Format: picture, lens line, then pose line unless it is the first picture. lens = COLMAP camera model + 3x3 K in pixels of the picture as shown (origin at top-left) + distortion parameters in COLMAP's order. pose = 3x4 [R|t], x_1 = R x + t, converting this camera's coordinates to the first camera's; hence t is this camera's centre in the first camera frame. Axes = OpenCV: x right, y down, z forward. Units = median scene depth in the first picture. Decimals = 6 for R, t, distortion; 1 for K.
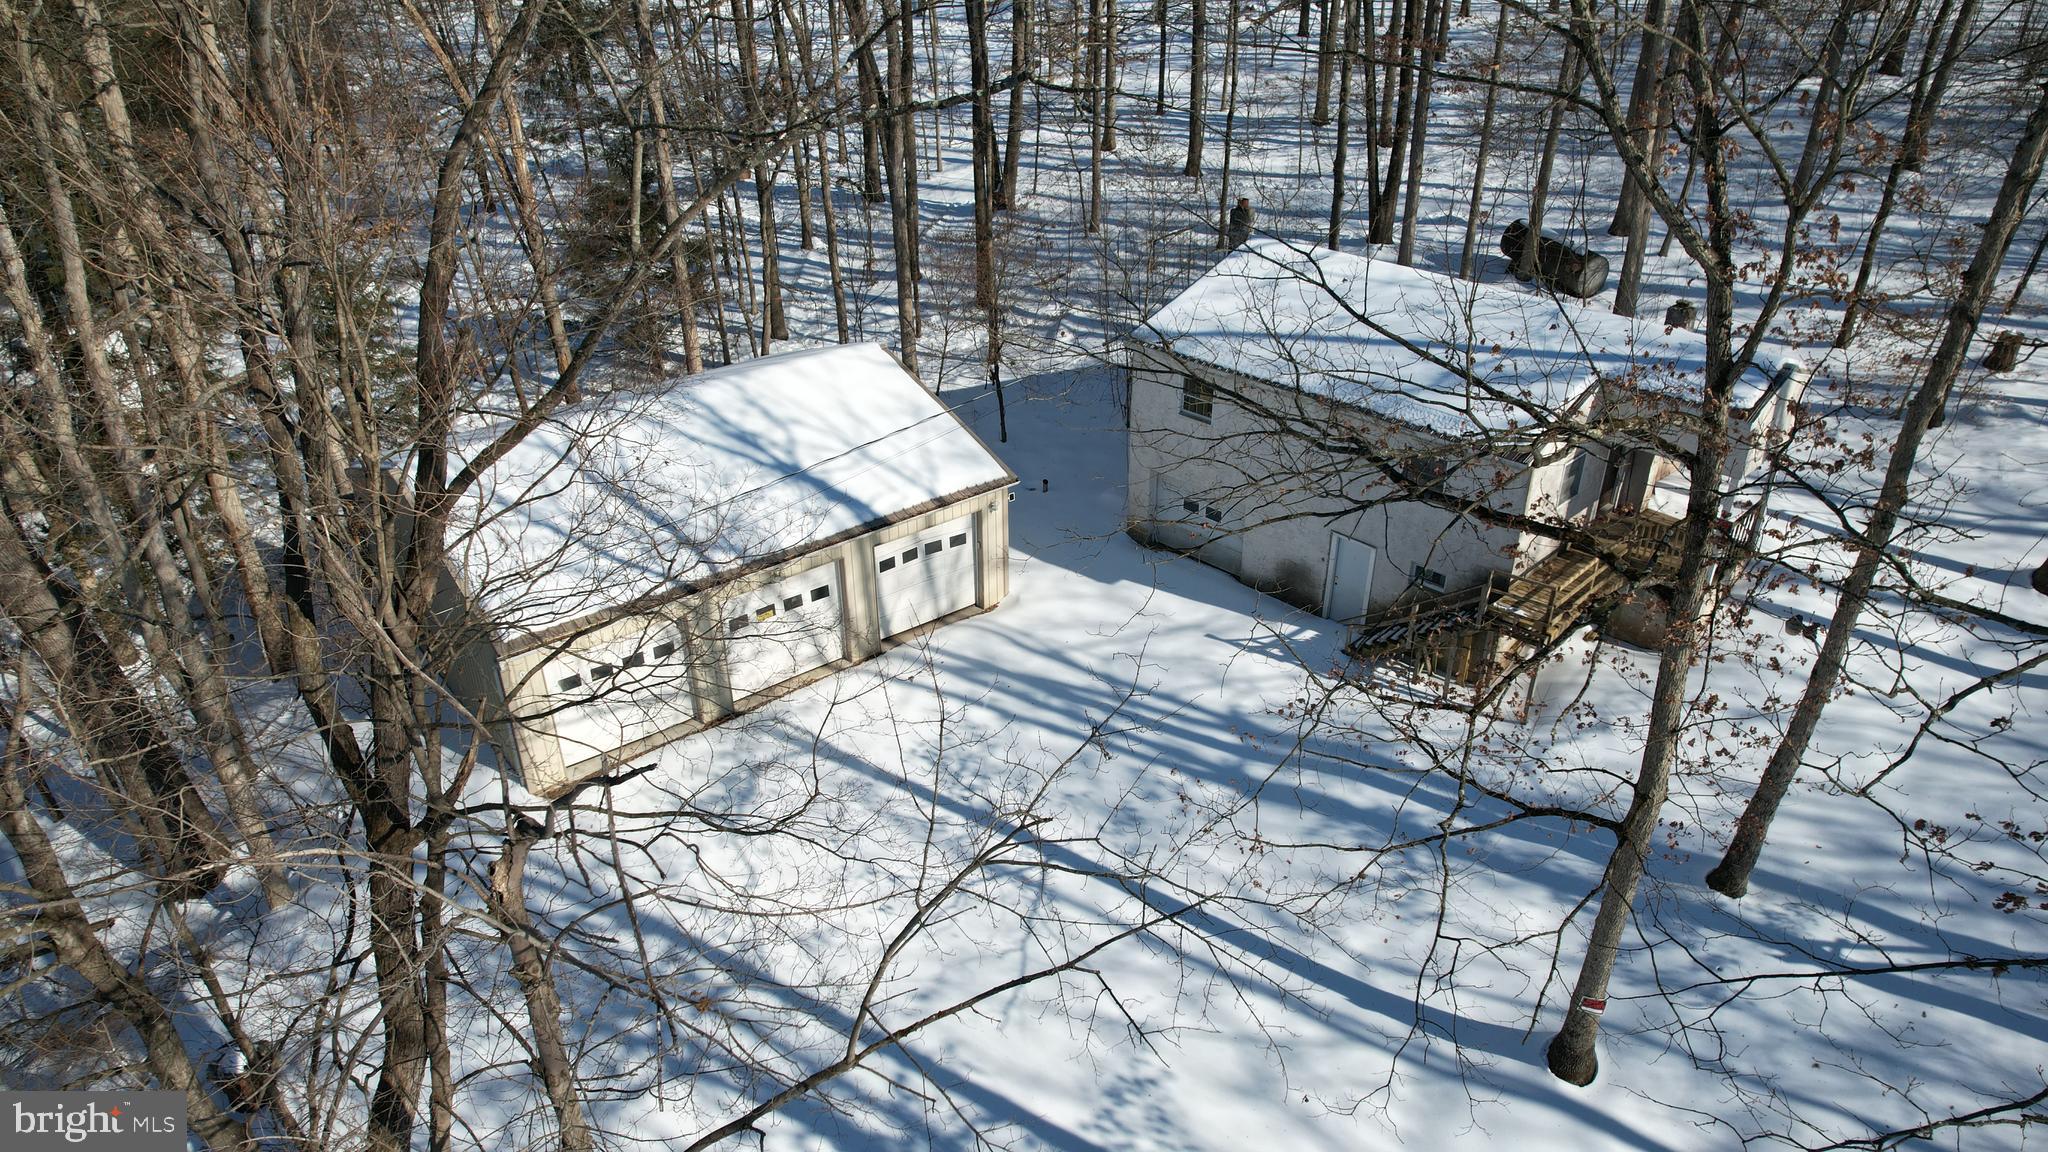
lens RADIAL K [[1297.3, 0, 1028.9], [0, 1297.3, 576.9], [0, 0, 1]] dist [-0.068699, 0.062675]
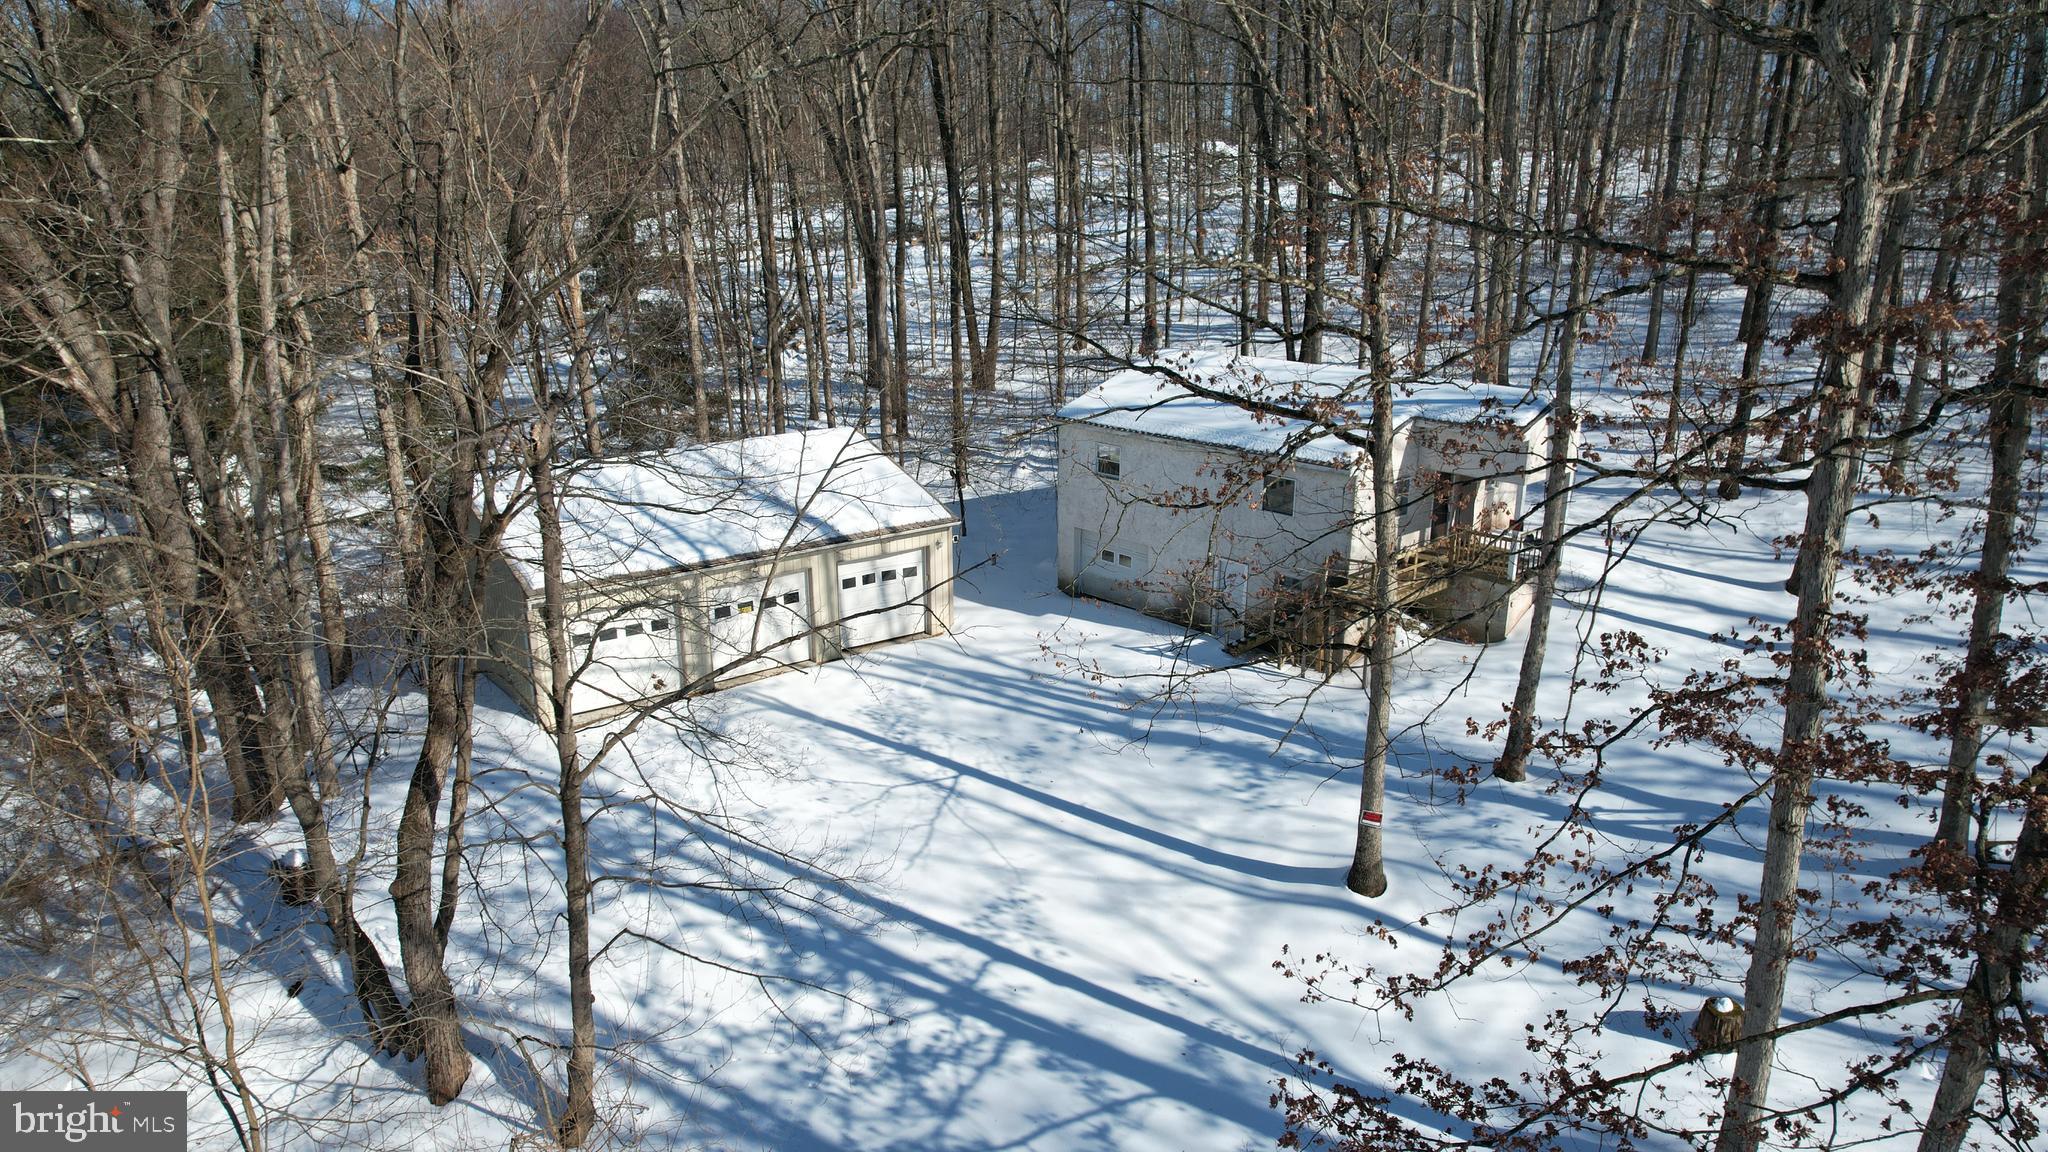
lens RADIAL K [[1297.3, 0, 1028.9], [0, 1297.3, 576.9], [0, 0, 1]] dist [-0.068699, 0.062675]
pose [[0.999773, 0.011408, -0.017972, 0.079818], [-0.015022, 0.976296, -0.215917, 0.240779], [0.015083, 0.216138, 0.976246, -0.180370]]
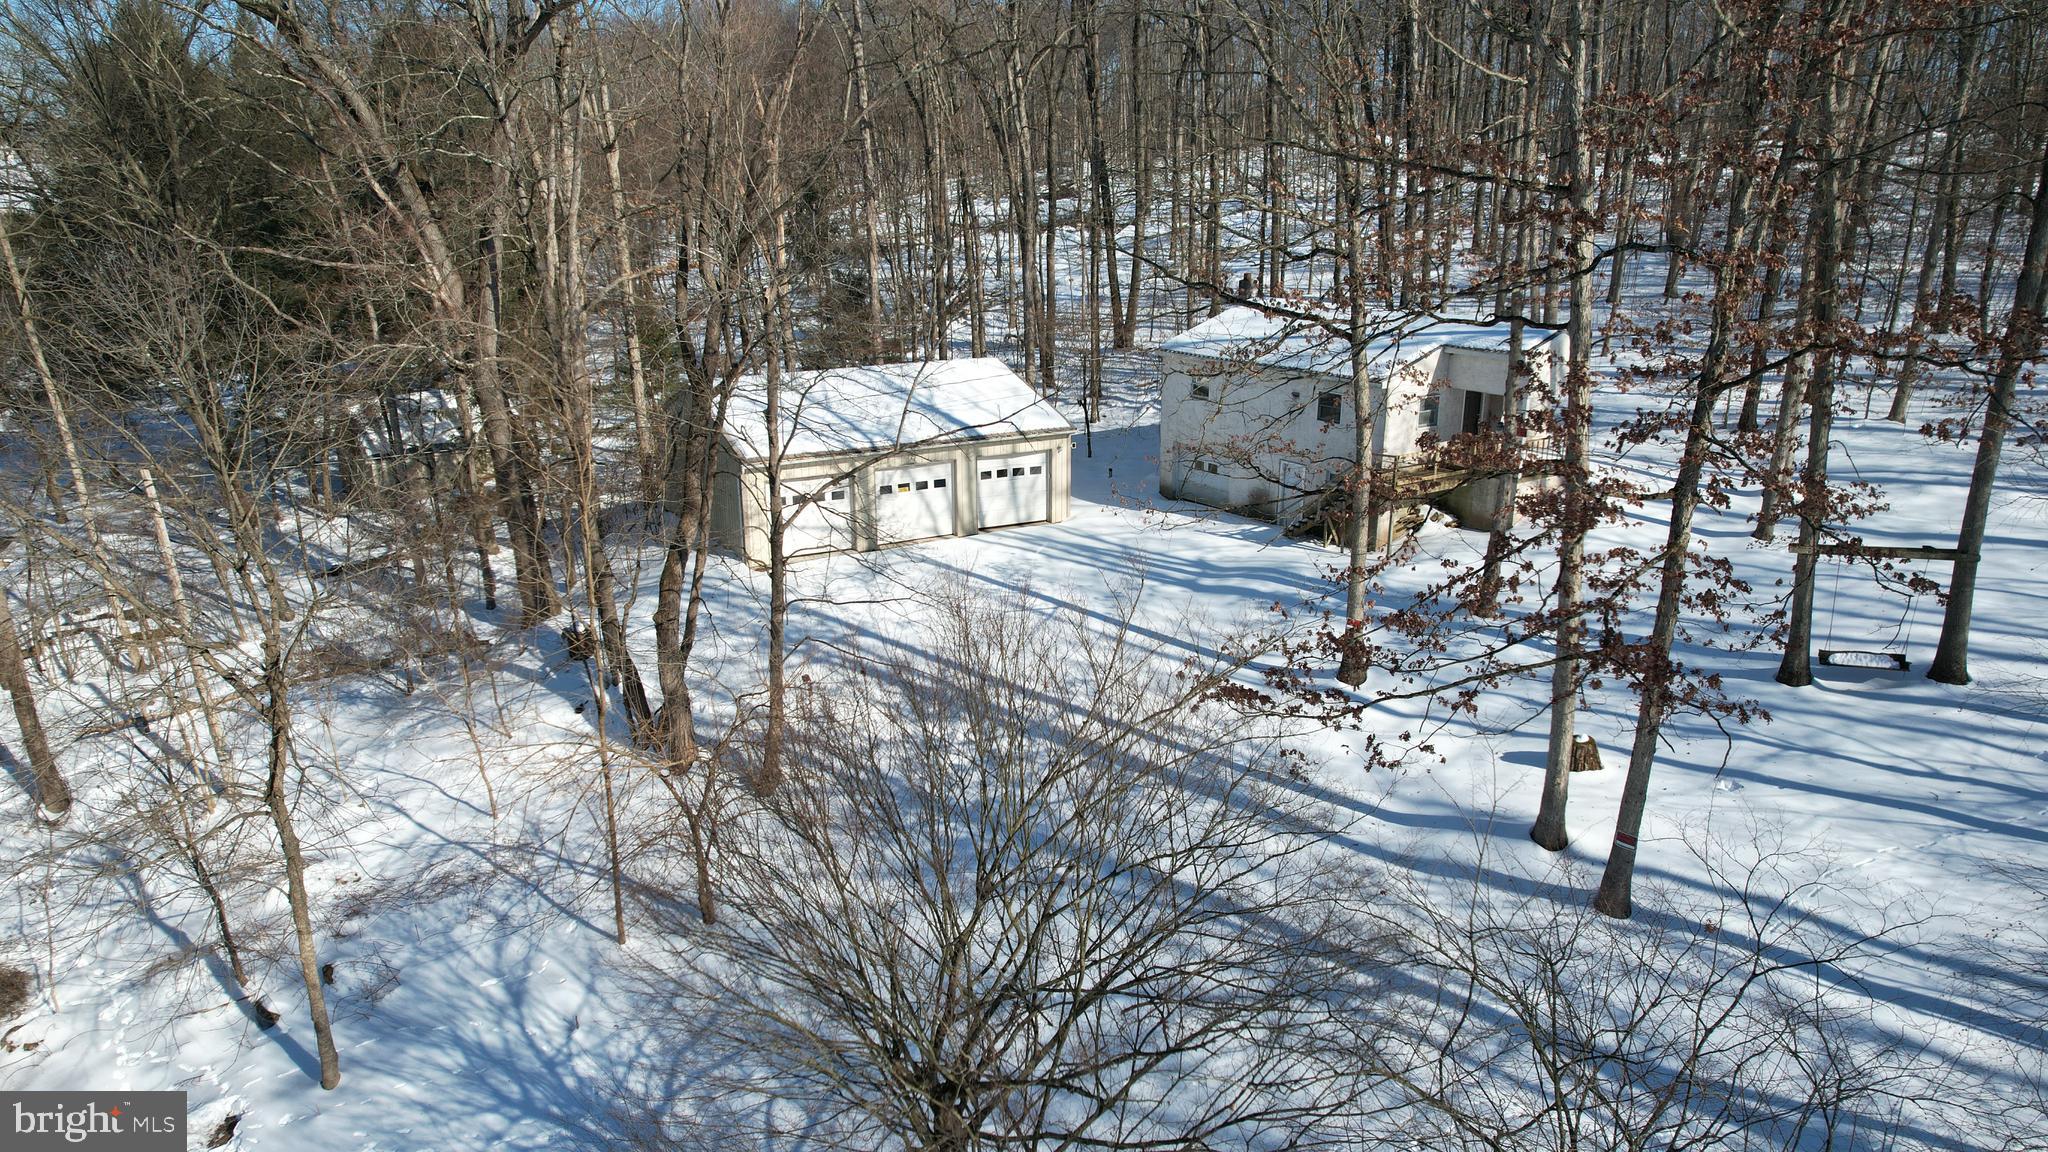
lens RADIAL K [[1297.3, 0, 1028.9], [0, 1297.3, 576.9], [0, 0, 1]] dist [-0.068699, 0.062675]
pose [[0.987409, 0.048723, -0.150499, 0.173539], [-0.079899, 0.974721, -0.208651, 0.415317], [0.136528, 0.218049, 0.966341, -0.434254]]
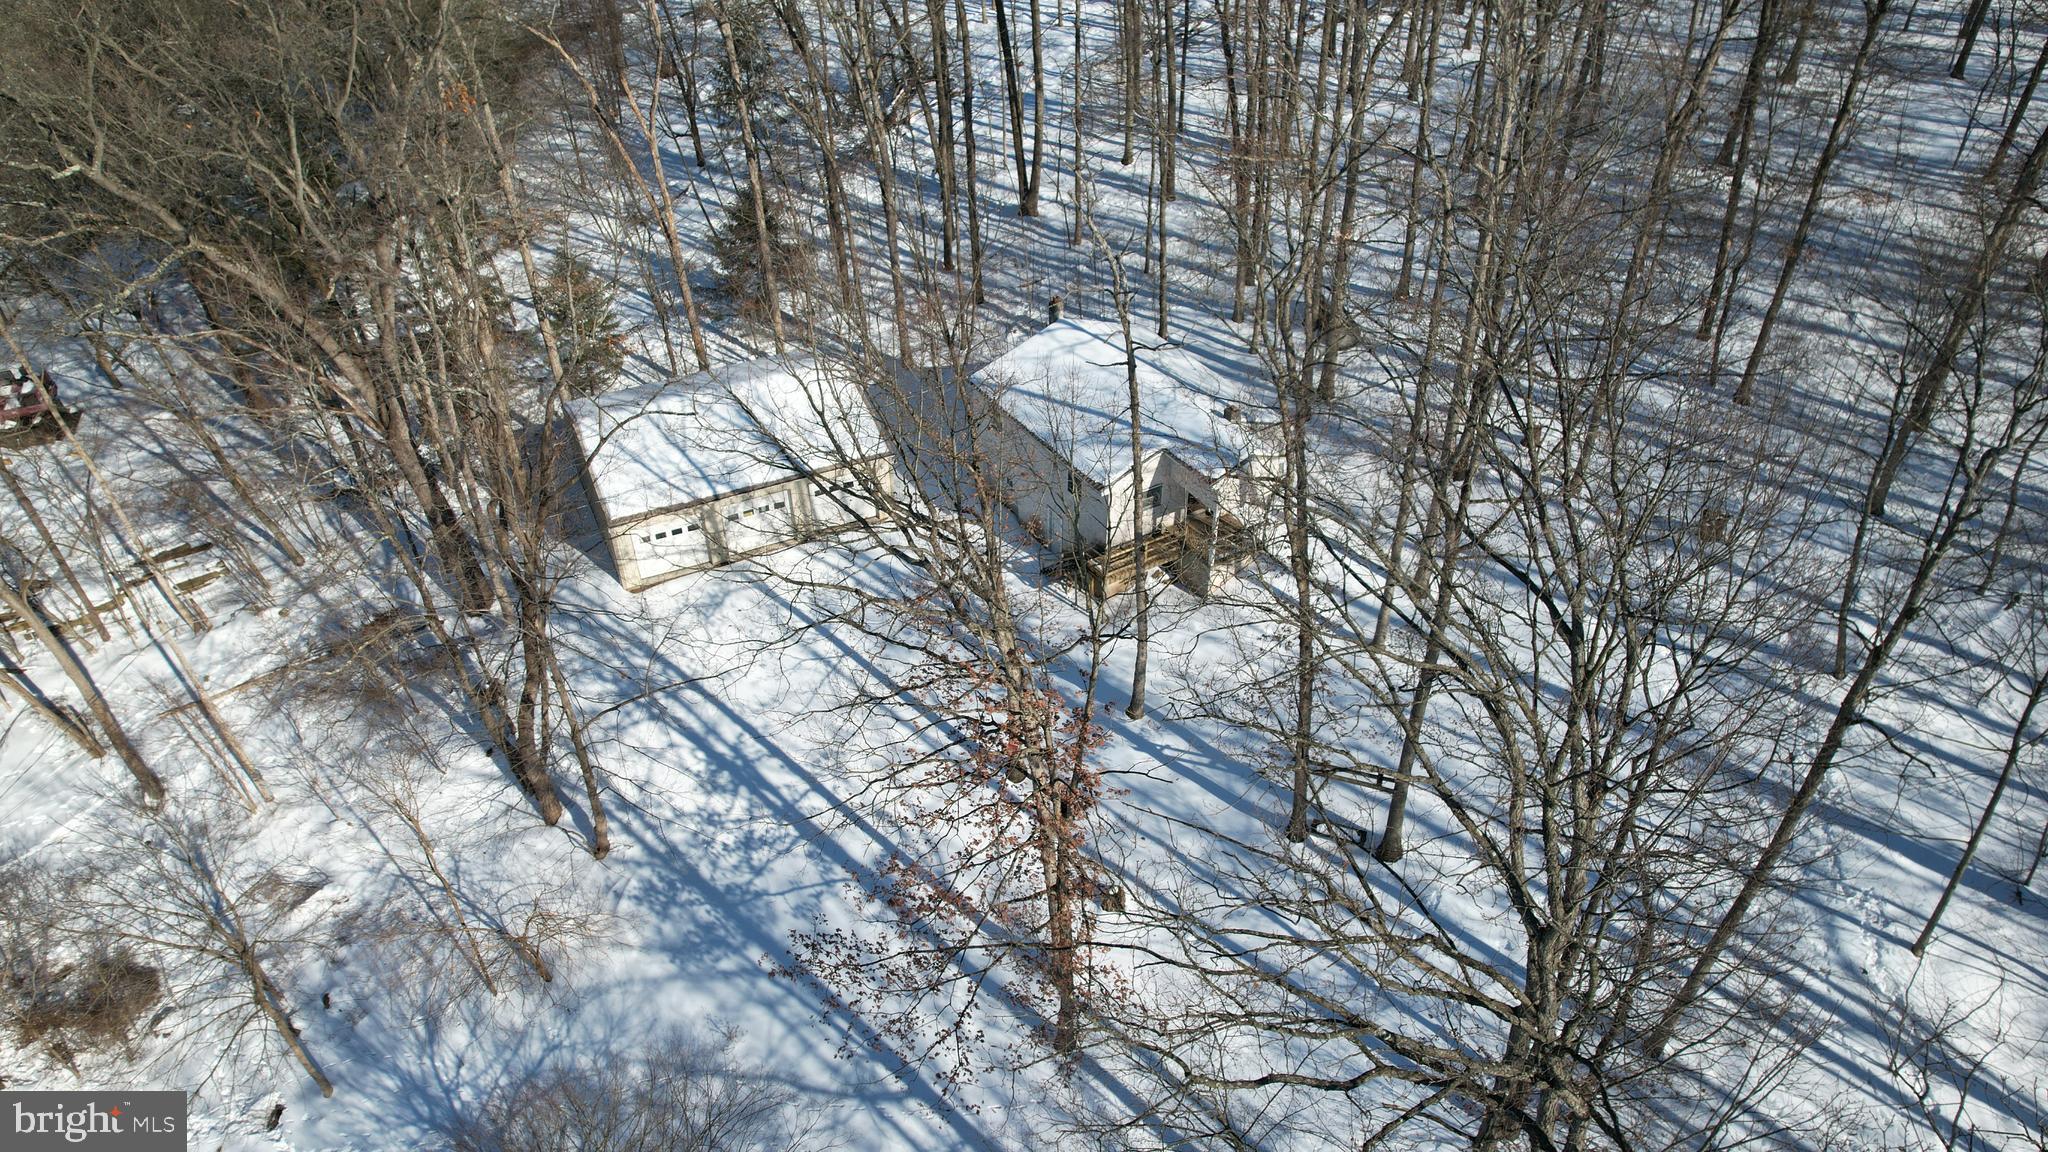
lens RADIAL K [[1297.3, 0, 1028.9], [0, 1297.3, 576.9], [0, 0, 1]] dist [-0.068699, 0.062675]
pose [[0.973647, 0.133457, -0.184934, 0.542517], [-0.106205, 0.982937, 0.150184, -0.201347], [0.201821, -0.126585, 0.971208, -0.765023]]
